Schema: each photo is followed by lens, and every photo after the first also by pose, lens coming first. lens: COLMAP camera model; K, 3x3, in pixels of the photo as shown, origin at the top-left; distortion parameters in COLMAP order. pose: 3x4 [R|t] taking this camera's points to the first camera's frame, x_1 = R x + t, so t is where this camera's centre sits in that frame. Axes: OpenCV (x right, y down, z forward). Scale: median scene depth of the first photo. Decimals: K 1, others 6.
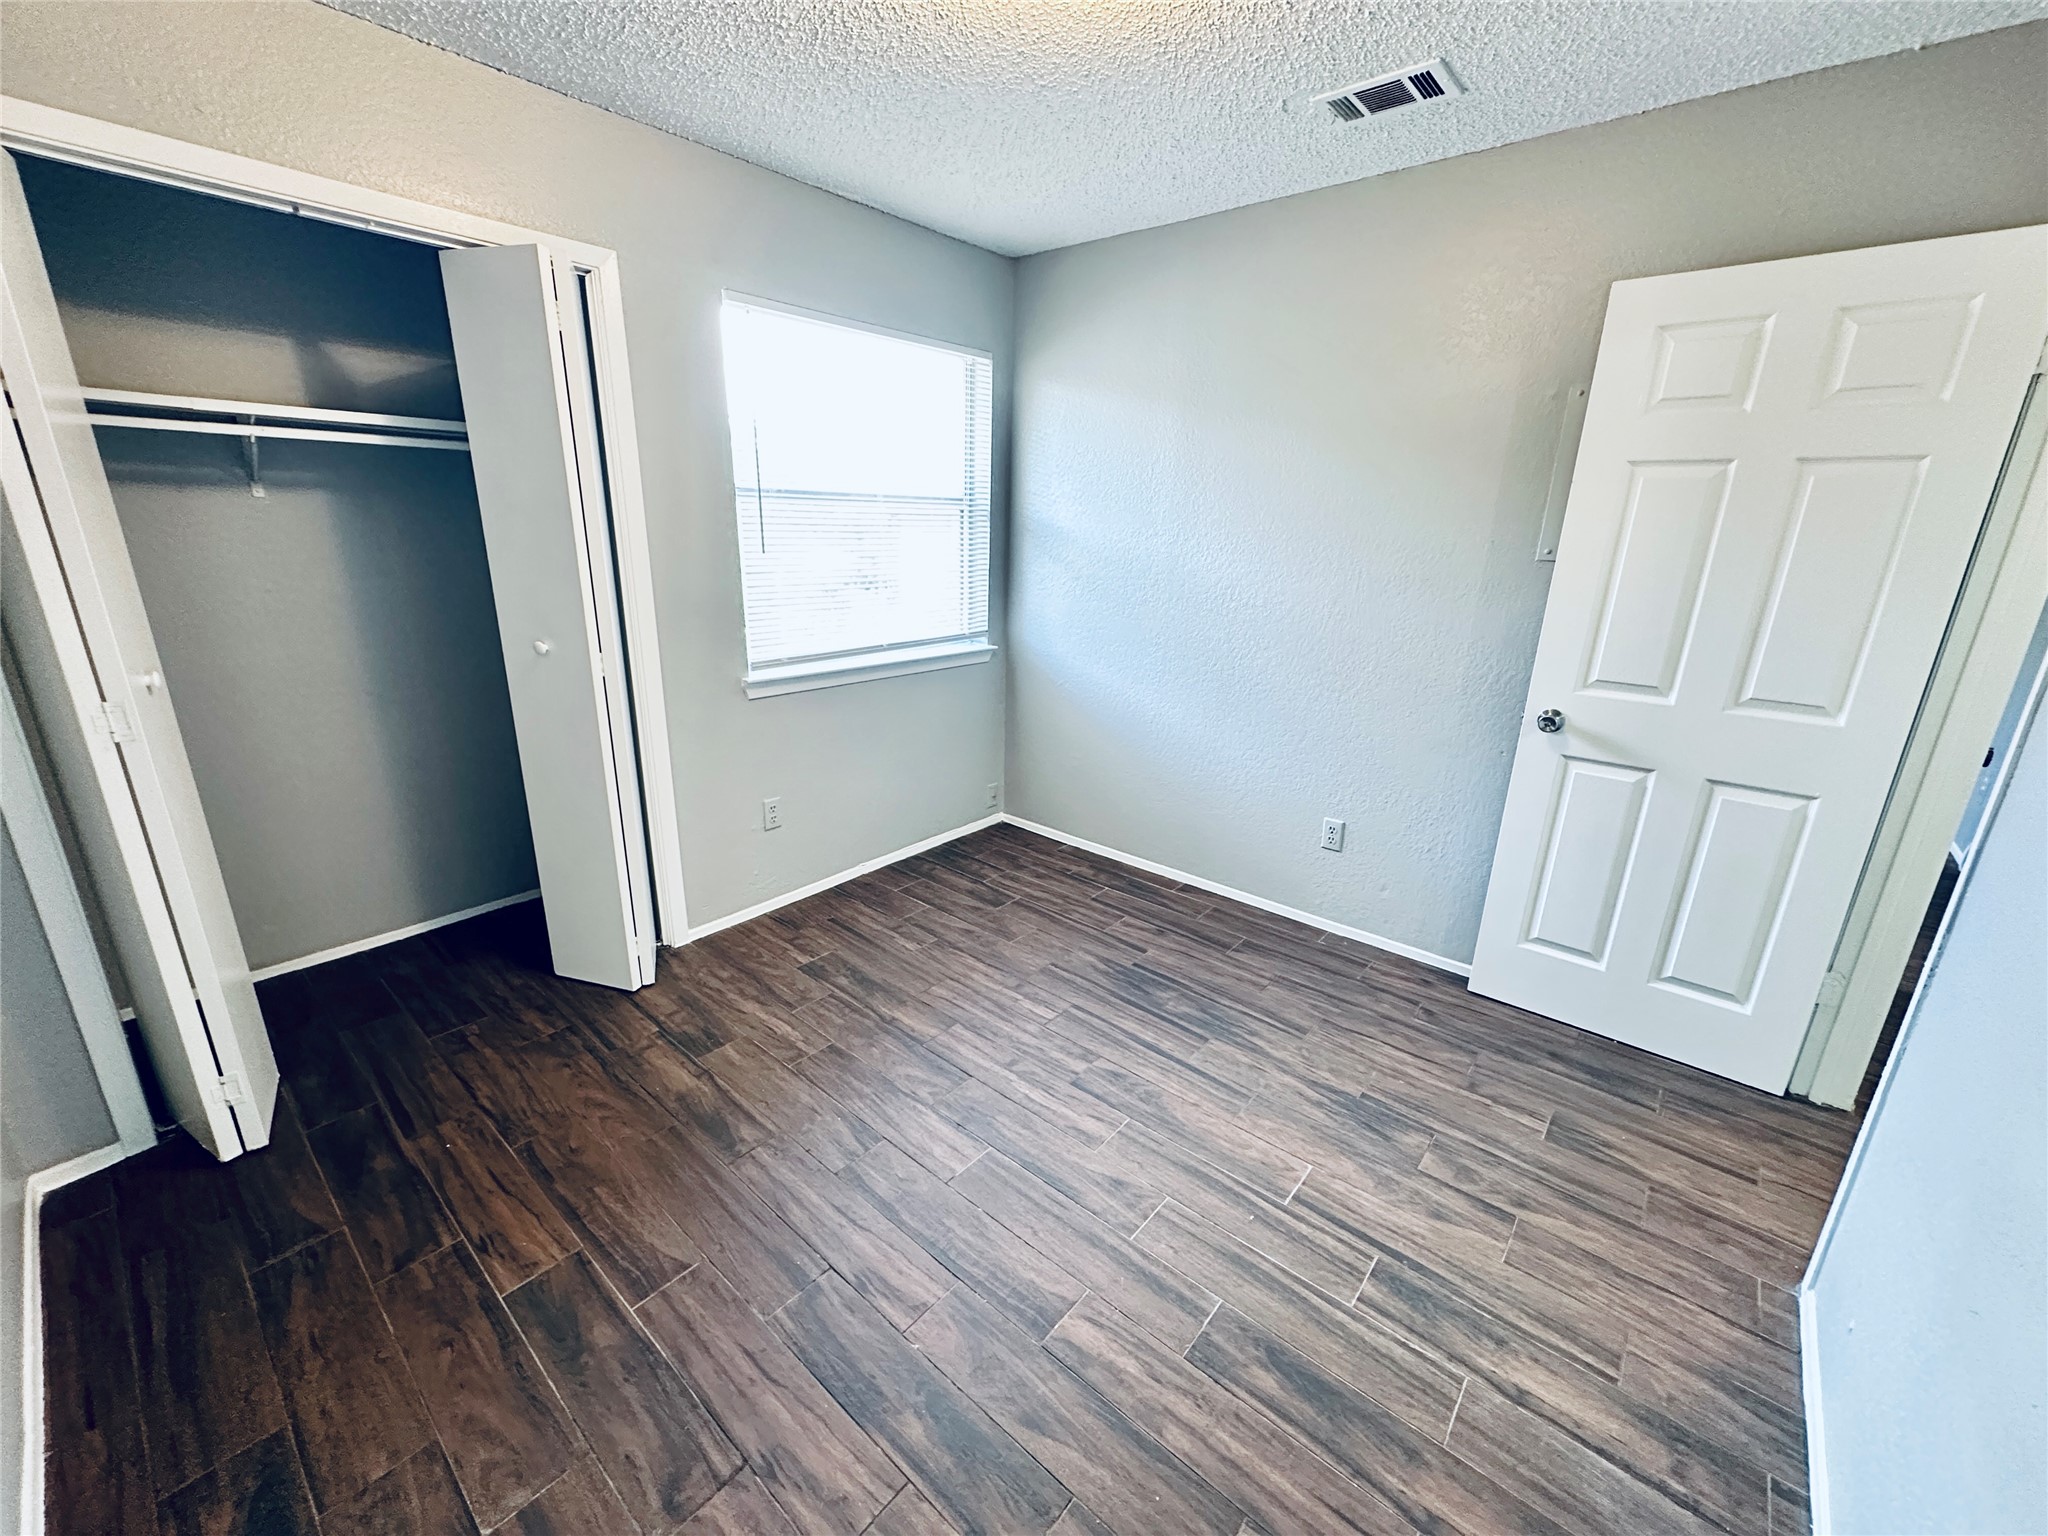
lens RADIAL K [[818.9, 0, 1024.0], [0, 818.9, 768.0], [0, 0, 1]] dist [-0.000402, 0.000145]
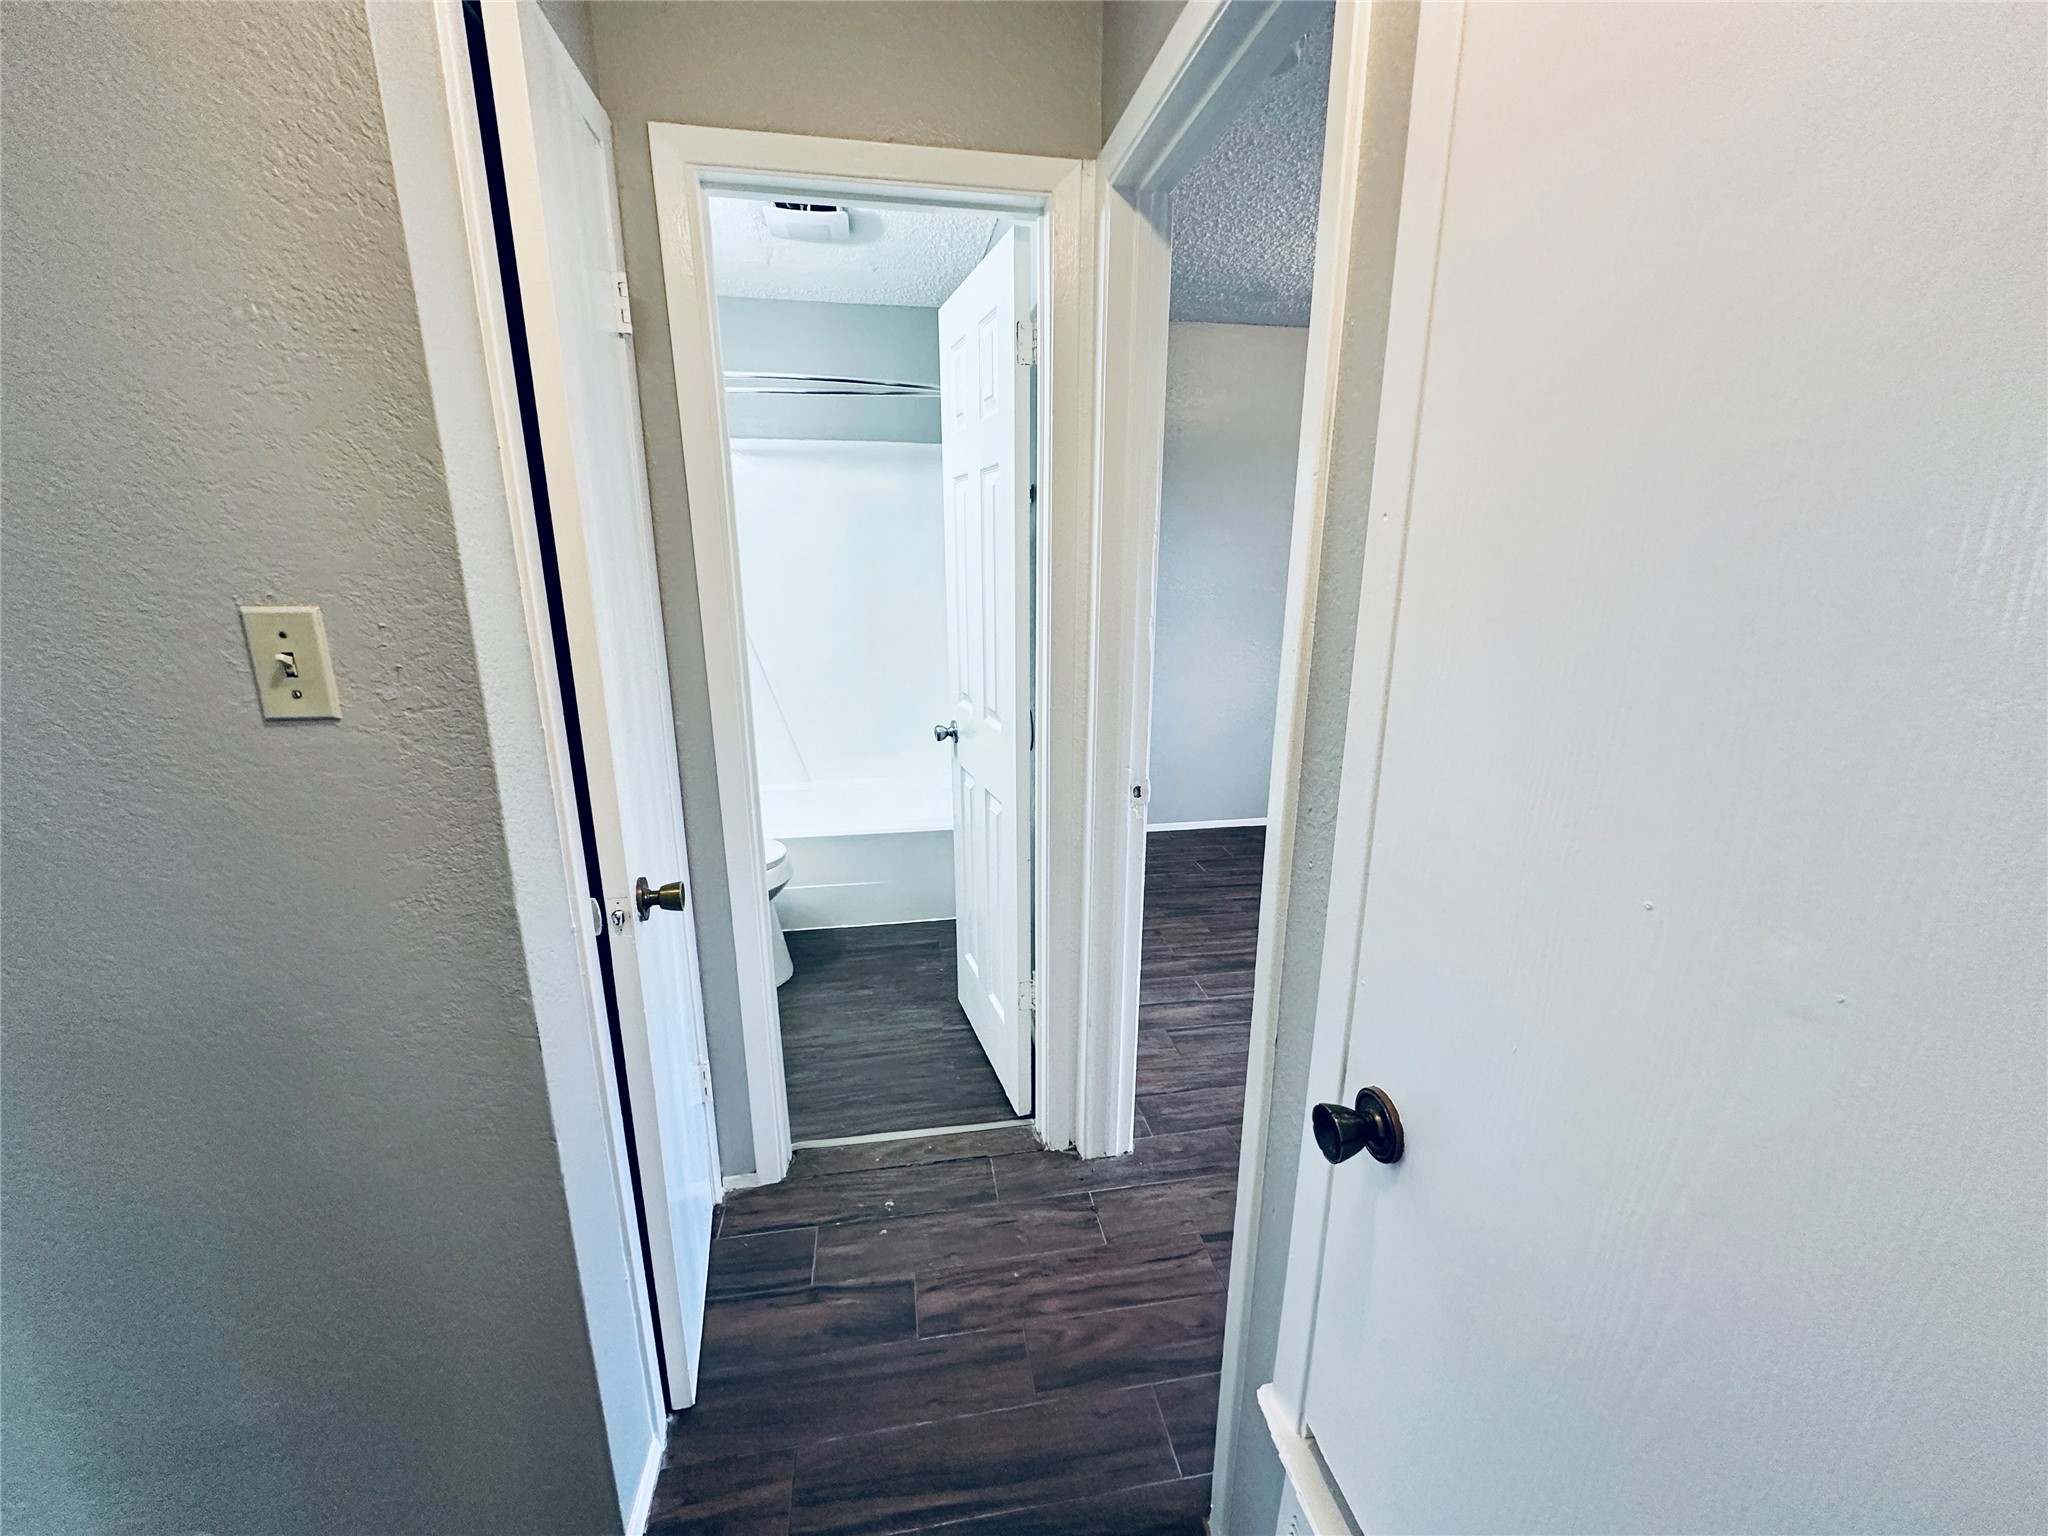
lens RADIAL K [[818.9, 0, 1024.0], [0, 818.9, 768.0], [0, 0, 1]] dist [-0.000402, 0.000145]
pose [[-0.638016, 0.169908, -0.751044, 1.416731], [-0.247102, 0.878592, 0.408677, -0.248364], [0.729298, 0.446327, -0.518571, 0.953159]]
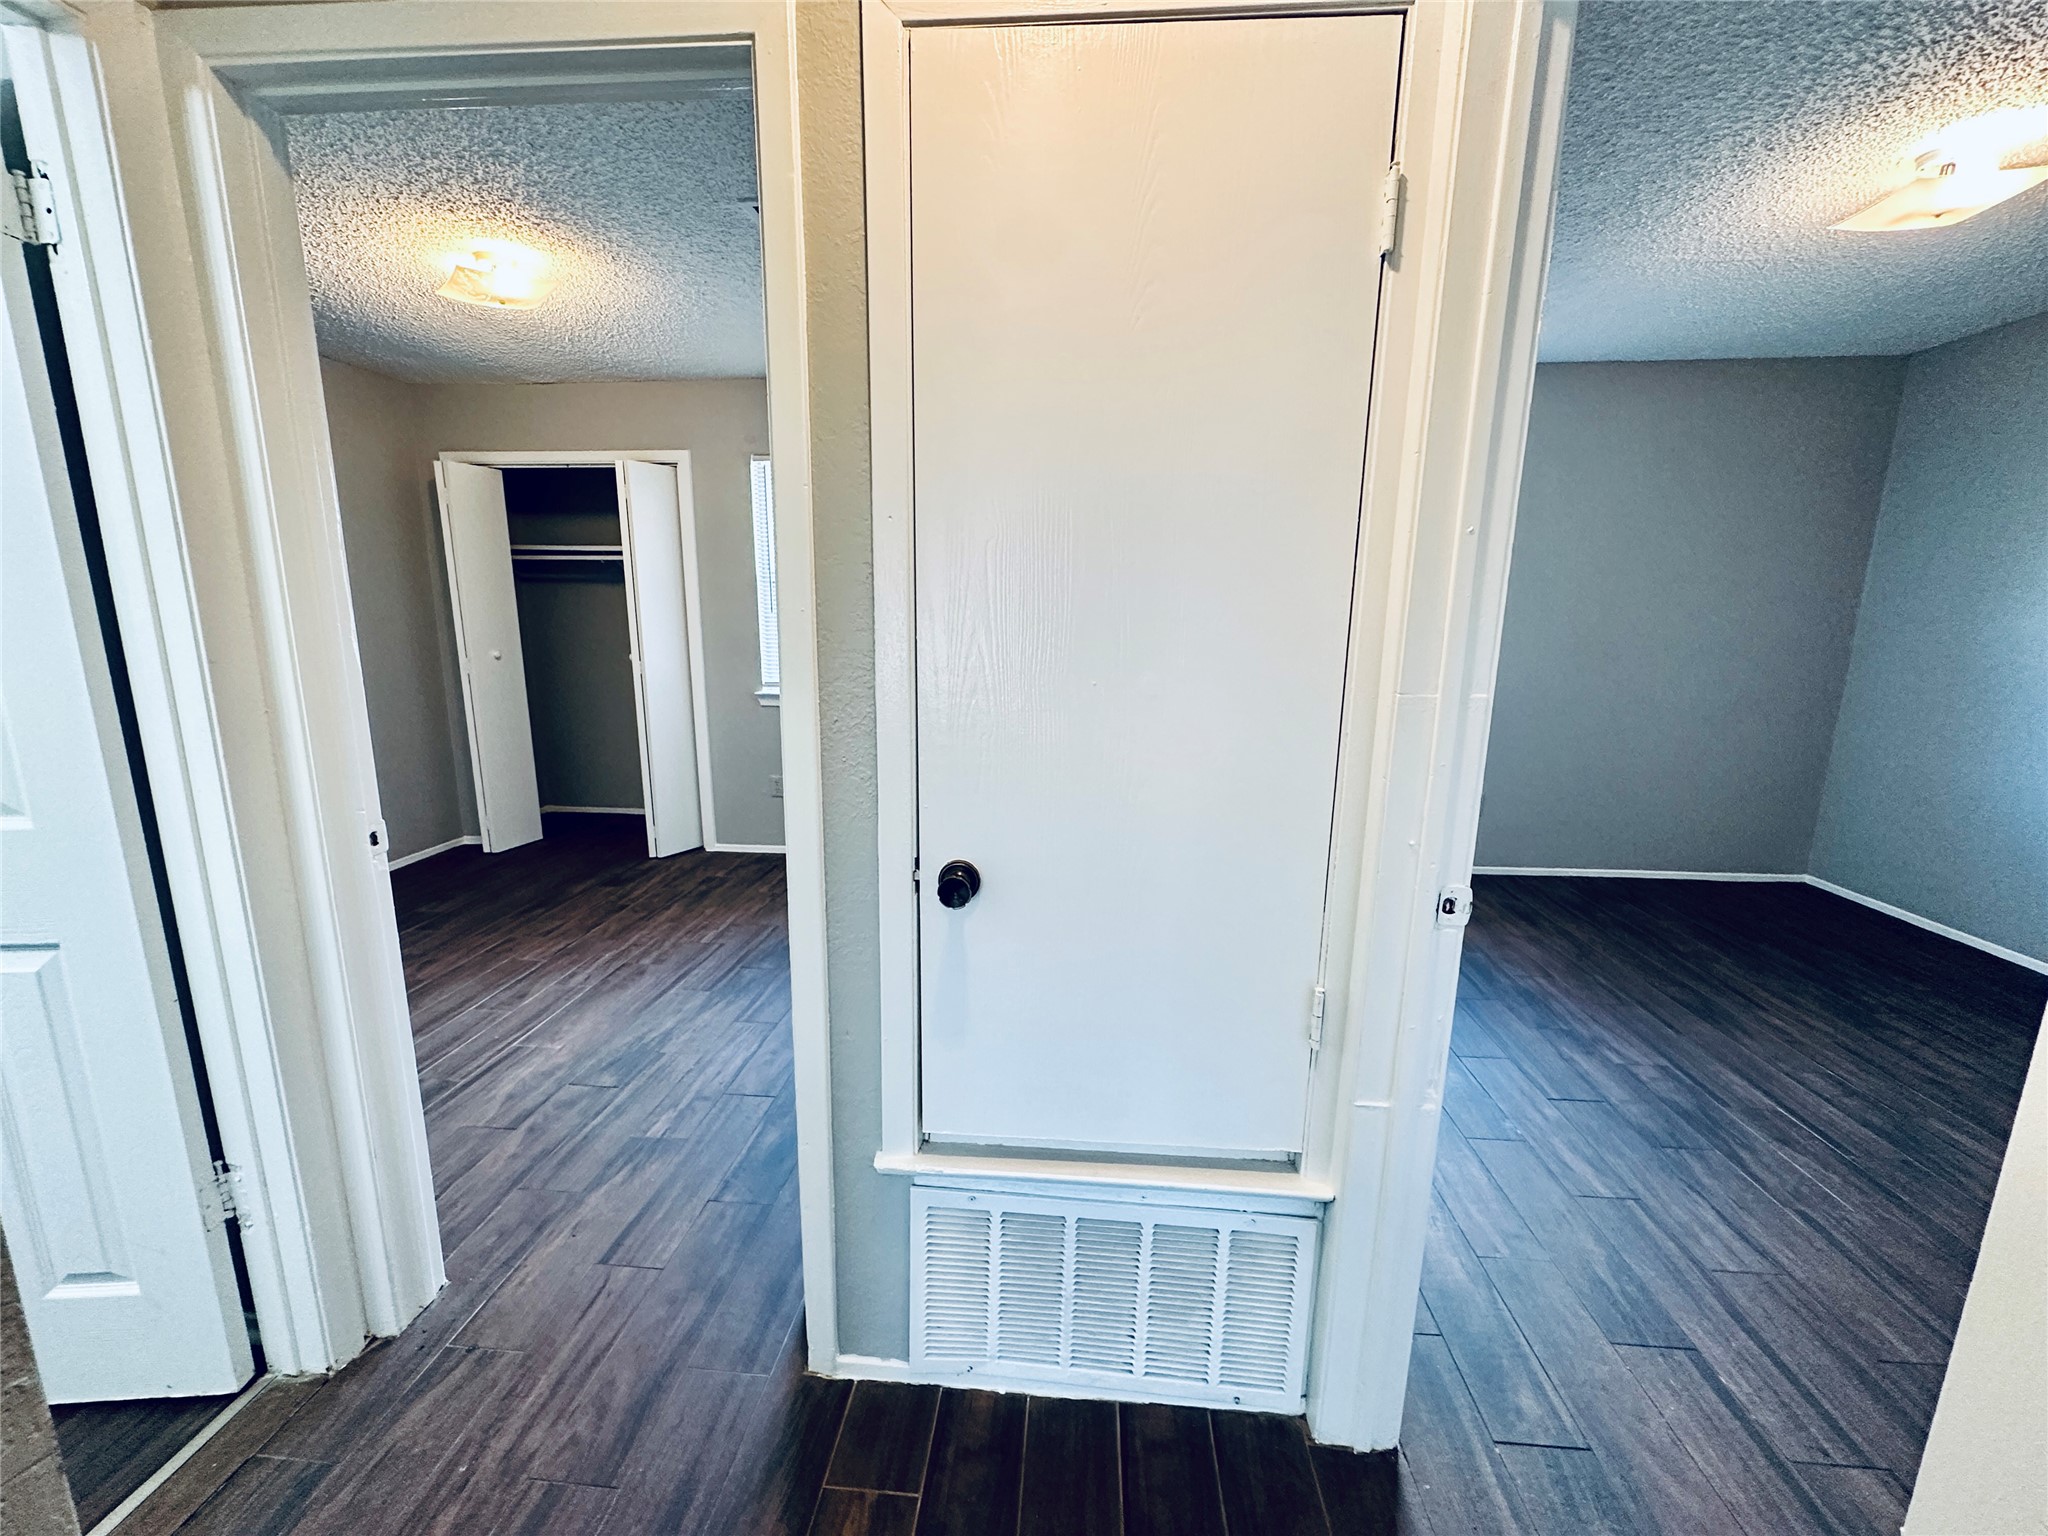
lens RADIAL K [[818.9, 0, 1024.0], [0, 818.9, 768.0], [0, 0, 1]] dist [-0.000402, 0.000145]
pose [[0.584155, 0.135756, -0.800208, 1.564851], [-0.234601, 0.972071, -0.006347, -0.099034], [0.776998, 0.191437, 0.599688, 0.627944]]
